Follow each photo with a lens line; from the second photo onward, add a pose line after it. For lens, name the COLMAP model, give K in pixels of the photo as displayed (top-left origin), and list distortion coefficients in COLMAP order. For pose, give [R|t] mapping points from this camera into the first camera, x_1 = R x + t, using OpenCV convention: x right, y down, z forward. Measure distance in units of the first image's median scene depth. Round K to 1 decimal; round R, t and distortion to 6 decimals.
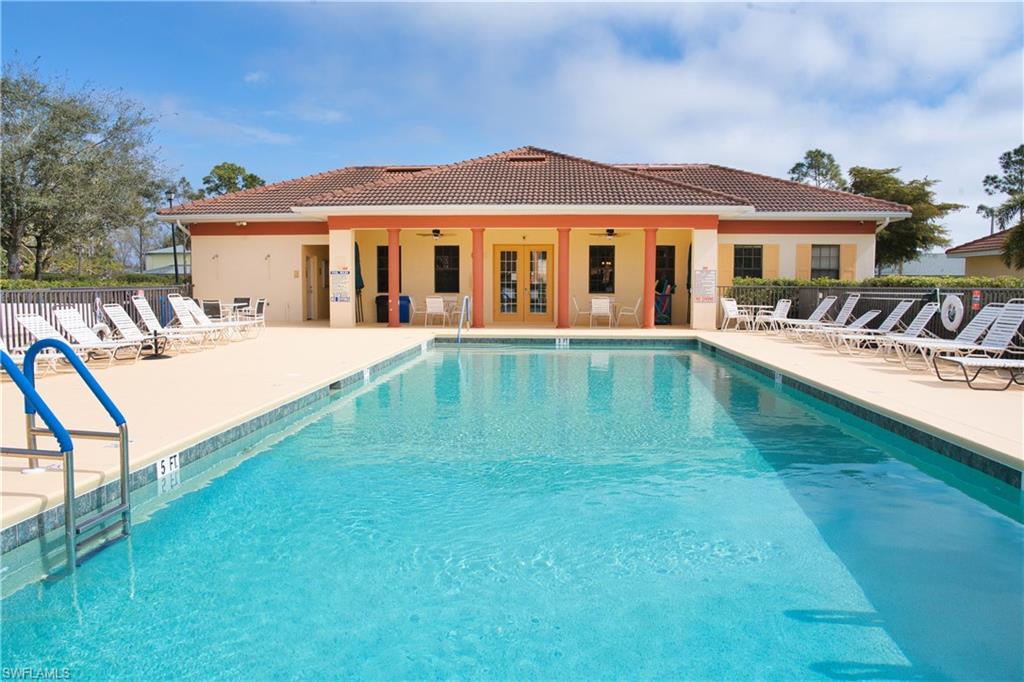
lens RADIAL K [[718.2, 0, 512.0], [0, 718.2, 341.0], [0, 0, 1]] dist [-0.128539, 0.100701]
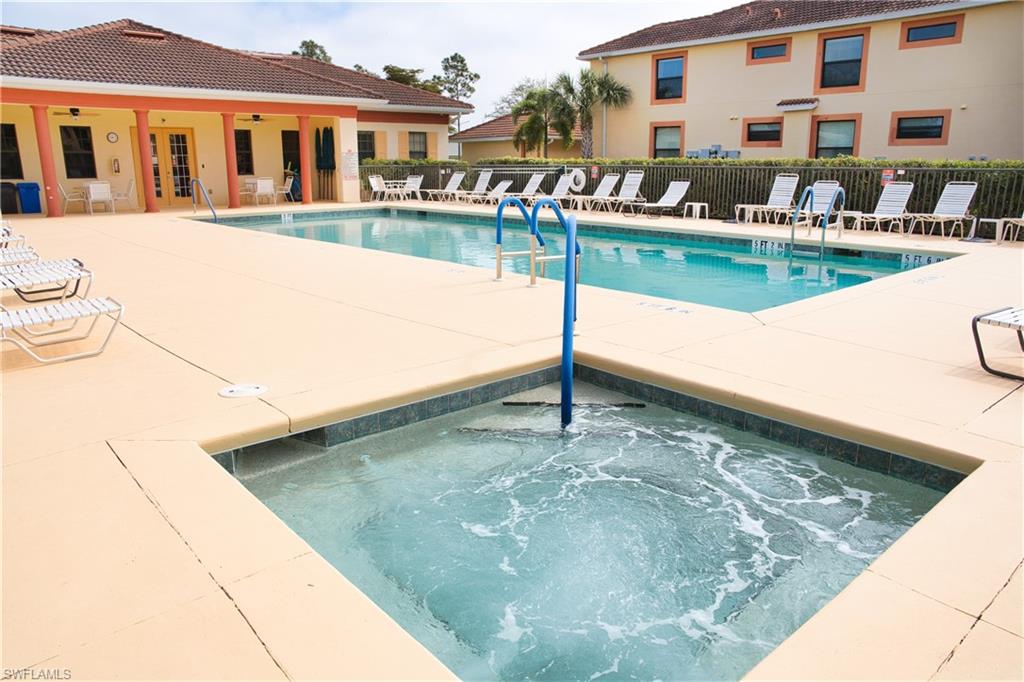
lens RADIAL K [[718.2, 0, 512.0], [0, 718.2, 341.0], [0, 0, 1]] dist [-0.128539, 0.100701]
pose [[0.684236, -0.175286, 0.707882, -0.415197], [0.057641, 0.980646, 0.187112, 0.004120], [-0.726979, -0.087225, 0.681097, -0.038590]]
